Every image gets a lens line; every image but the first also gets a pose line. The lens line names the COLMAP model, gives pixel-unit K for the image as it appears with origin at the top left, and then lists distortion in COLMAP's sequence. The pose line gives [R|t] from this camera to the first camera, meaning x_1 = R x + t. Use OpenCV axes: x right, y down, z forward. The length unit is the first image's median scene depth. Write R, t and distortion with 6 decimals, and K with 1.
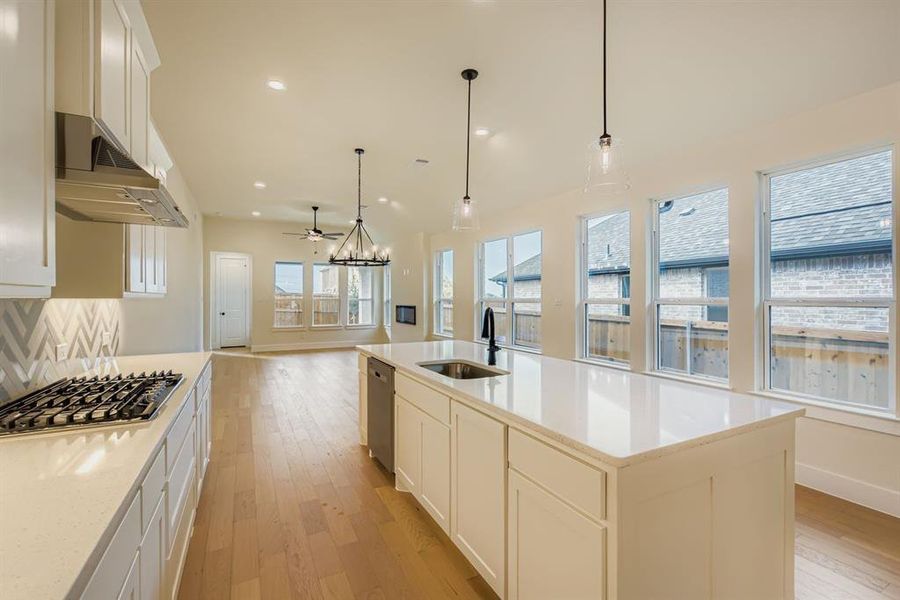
lens RADIAL K [[400.0, 0, 455.4], [0, 400.0, 297.2], [0, 0, 1]] dist [0.000544, 0.000624]
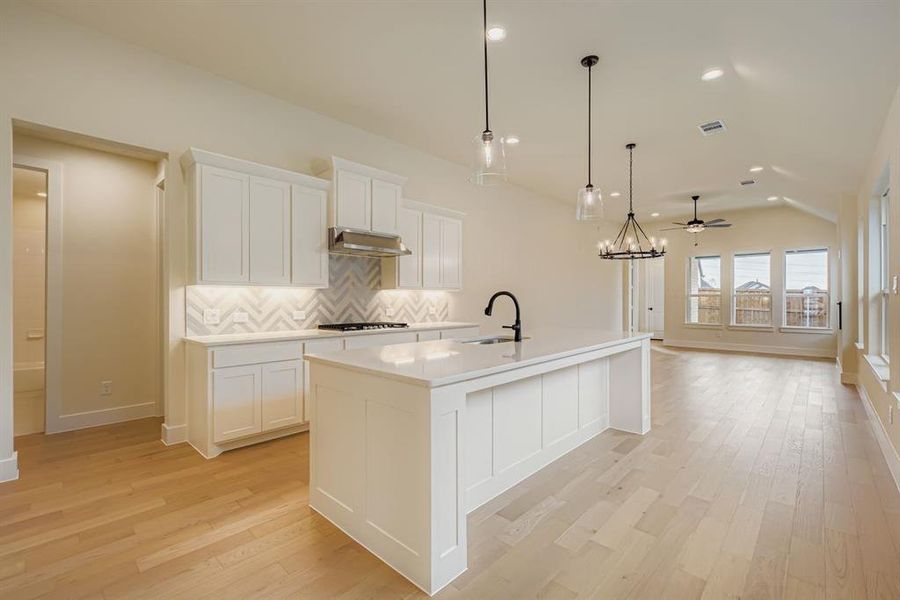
lens RADIAL K [[400.0, 0, 445.9], [0, 400.0, 300.3], [0, 0, 1]] dist [0.000544, 0.000624]
pose [[0.309313, 0.004602, -0.950949, 0.445576], [0.002561, 0.999981, 0.005673, 0.015600], [0.950957, -0.004190, 0.309295, 0.177112]]
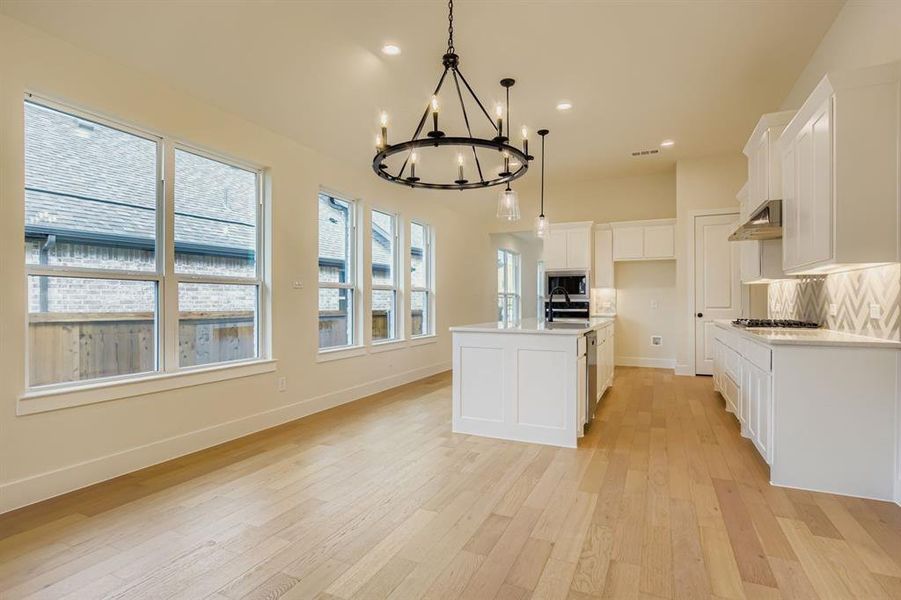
lens RADIAL K [[452.3, 0, 457.8], [0, 452.3, 303.4], [0, 0, 1]] dist [0.016870, 0.000743]
pose [[-0.605760, -0.000535, 0.795647, -0.458706], [0.001168, 0.999998, 0.001562, 0.034036], [-0.795647, 0.001876, -0.605758, 0.964034]]
